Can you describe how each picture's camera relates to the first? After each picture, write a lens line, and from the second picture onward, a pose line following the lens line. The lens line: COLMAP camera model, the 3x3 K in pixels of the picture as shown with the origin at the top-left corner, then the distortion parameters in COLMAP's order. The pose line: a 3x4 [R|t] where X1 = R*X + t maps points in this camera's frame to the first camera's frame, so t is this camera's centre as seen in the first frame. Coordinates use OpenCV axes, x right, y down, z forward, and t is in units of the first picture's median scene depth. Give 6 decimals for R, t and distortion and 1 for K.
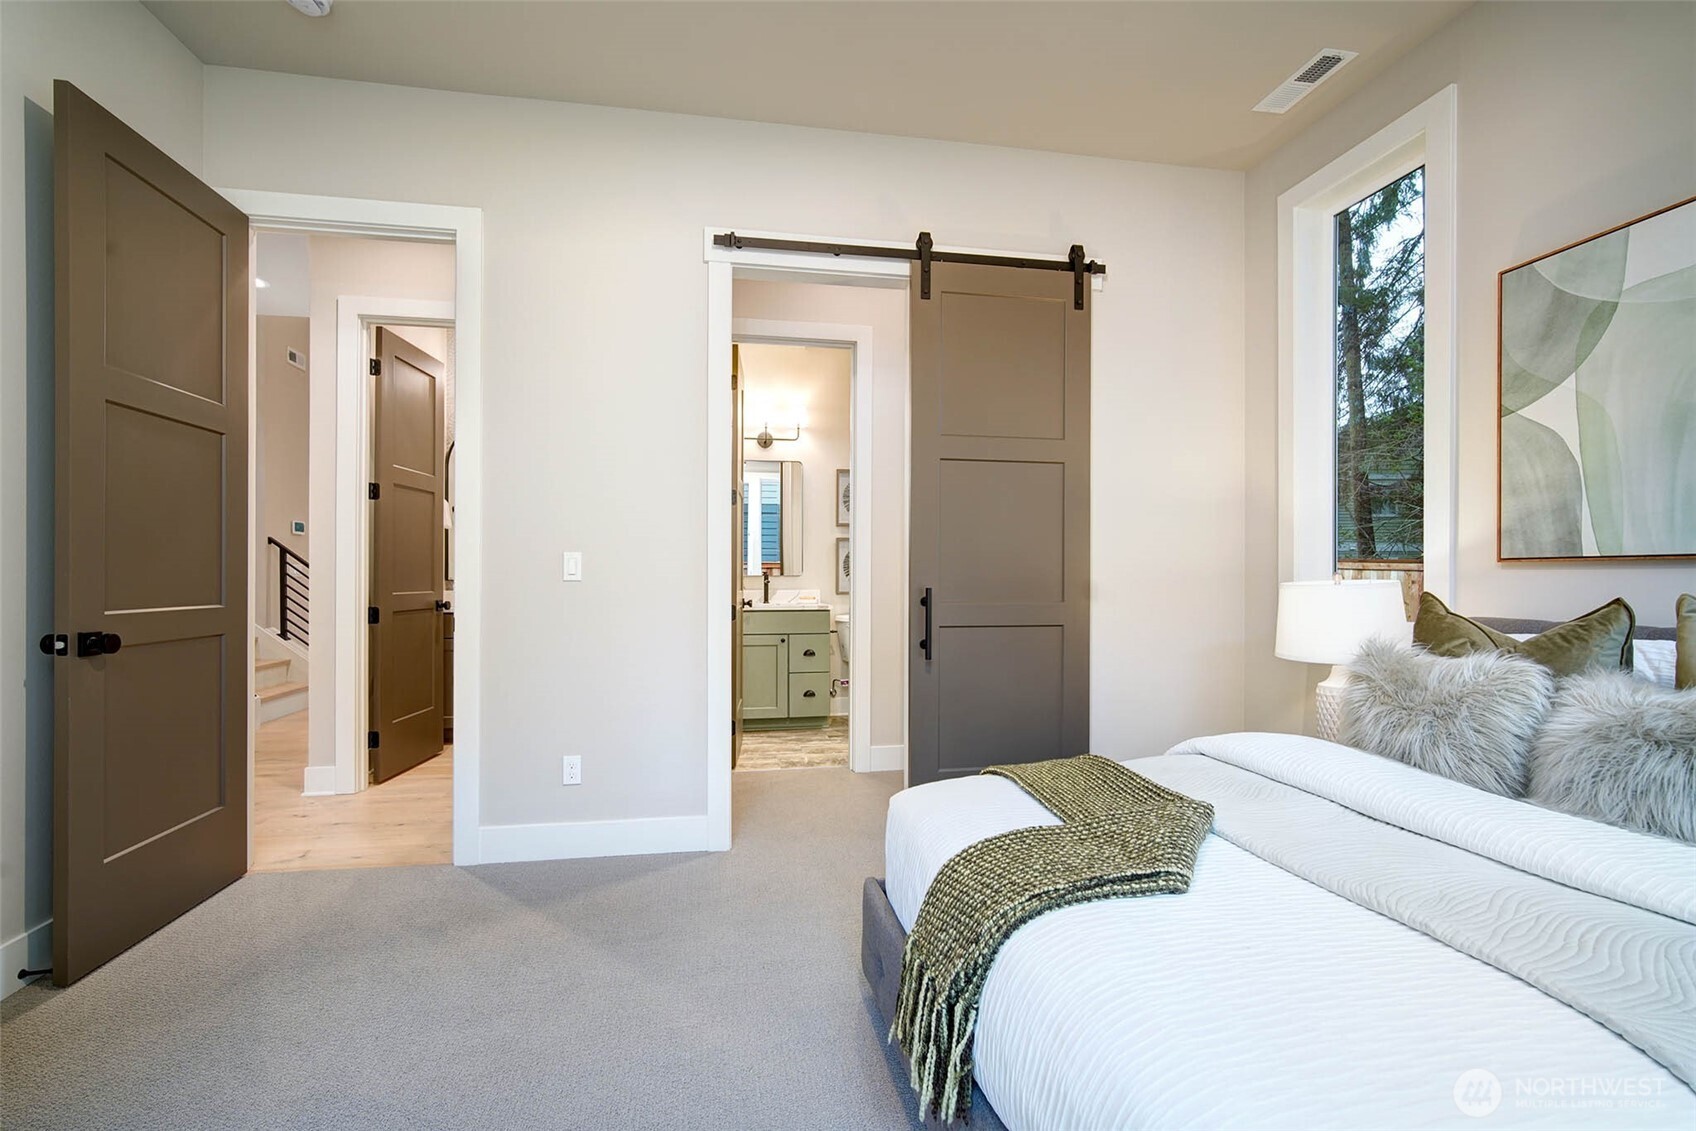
lens RADIAL K [[734.9, 0, 846.8], [0, 734.9, 568.2], [0, 0, 1]] dist [0.000742, 0.000092]
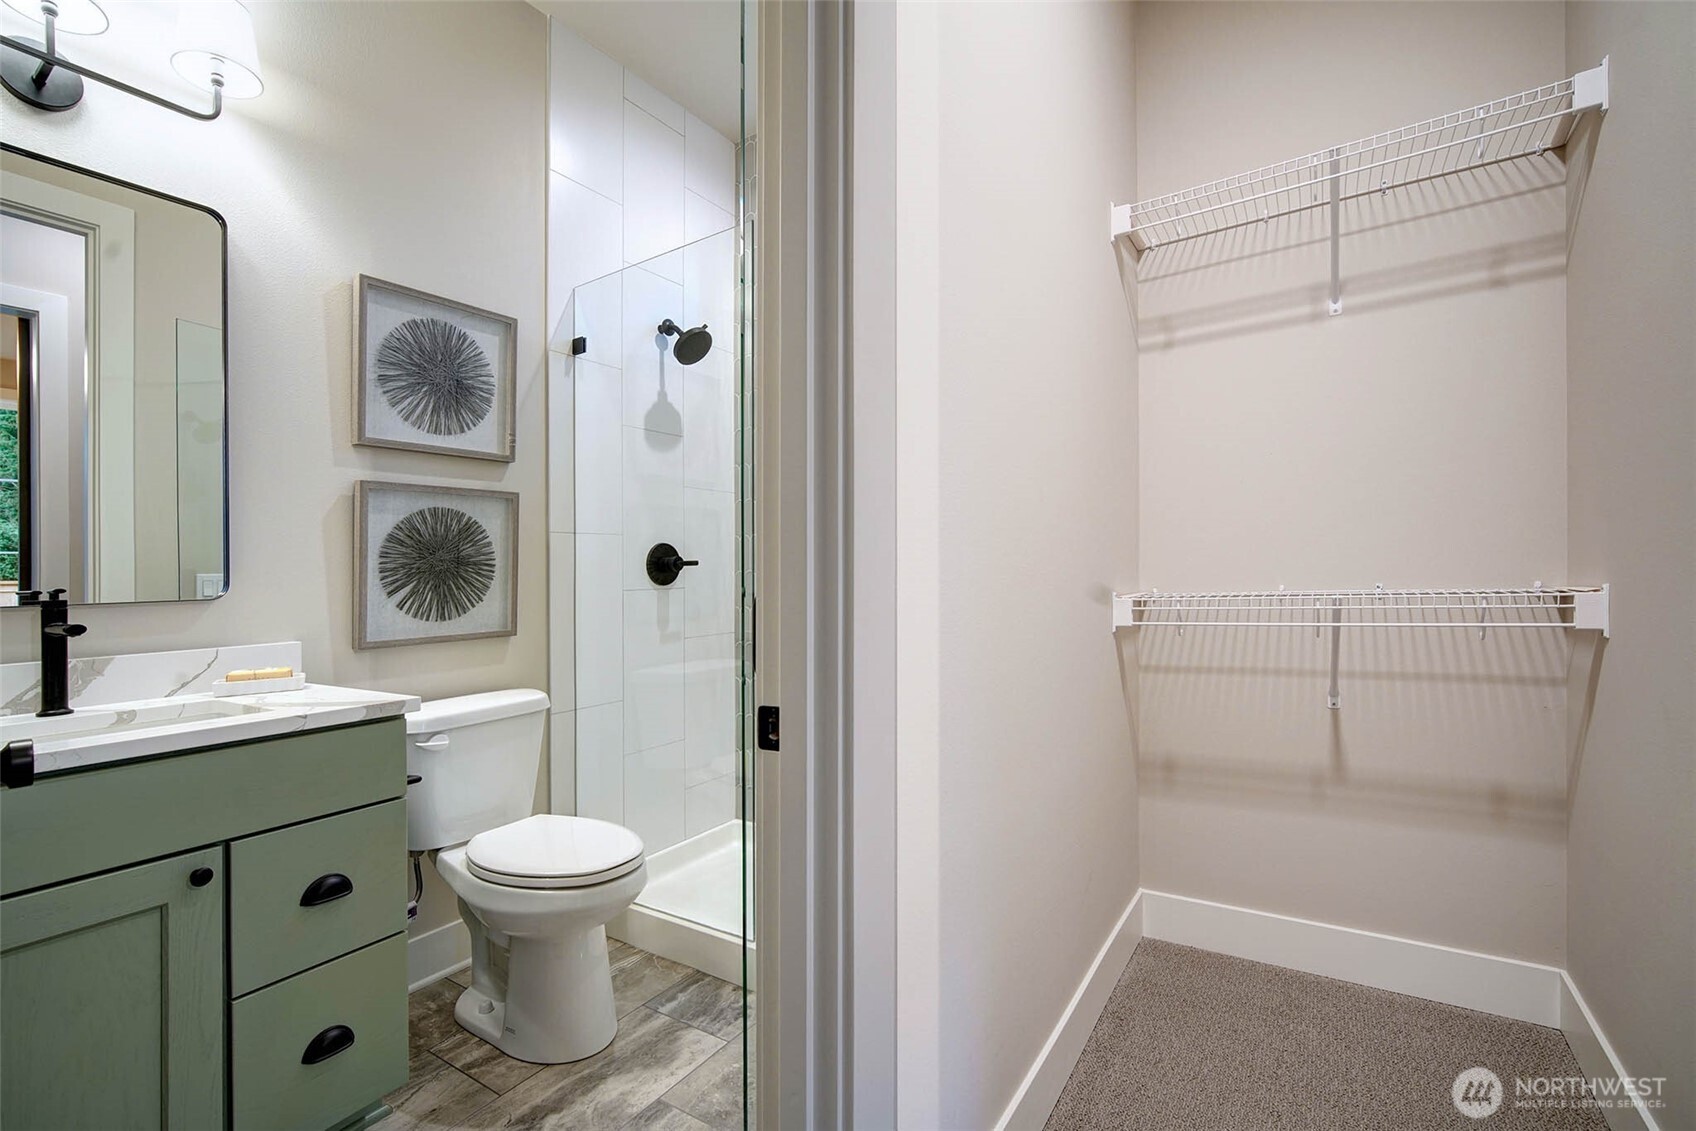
lens RADIAL K [[734.9, 0, 852.0], [0, 734.9, 563.5], [0, 0, 1]] dist [0.000742, 0.000092]
pose [[0.686404, -0.002279, 0.727217, -0.203512], [-0.001205, 0.999990, 0.004271, -0.010812], [-0.727219, -0.003808, 0.686395, 1.194140]]
